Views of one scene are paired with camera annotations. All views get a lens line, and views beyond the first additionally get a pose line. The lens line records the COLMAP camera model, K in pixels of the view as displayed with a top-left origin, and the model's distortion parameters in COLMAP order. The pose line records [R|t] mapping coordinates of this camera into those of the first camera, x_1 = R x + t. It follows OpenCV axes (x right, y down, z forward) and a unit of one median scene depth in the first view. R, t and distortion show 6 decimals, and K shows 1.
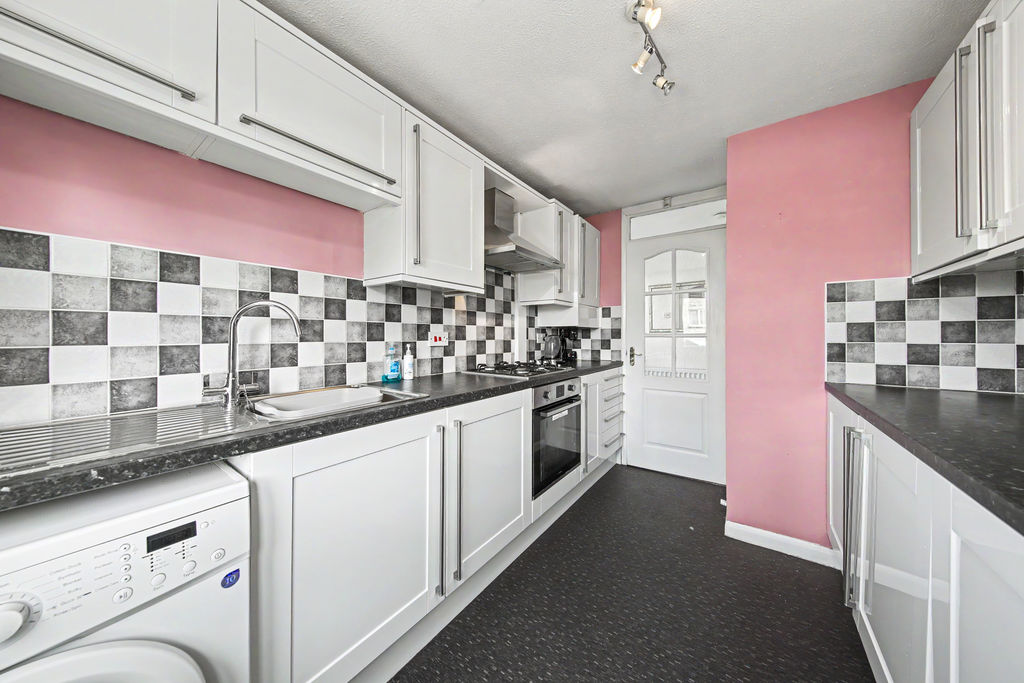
lens RADIAL K [[341.7, 0, 510.3], [0, 341.7, 336.3], [0, 0, 1]] dist [-0.001703, -0.000246]
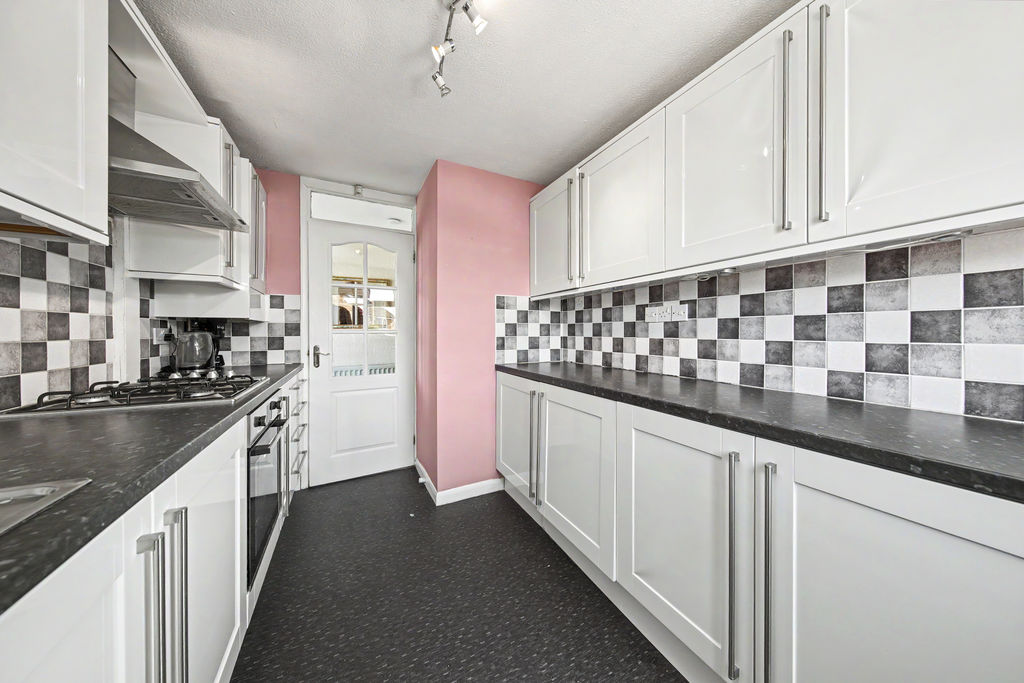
lens RADIAL K [[341.7, 0, 512.4], [0, 341.7, 335.2], [0, 0, 1]] dist [-0.001703, -0.000246]
pose [[0.407763, -0.007706, 0.913055, -0.231106], [0.002628, 0.999970, 0.007265, 0.001163], [-0.913084, -0.000563, 0.407771, 0.225119]]
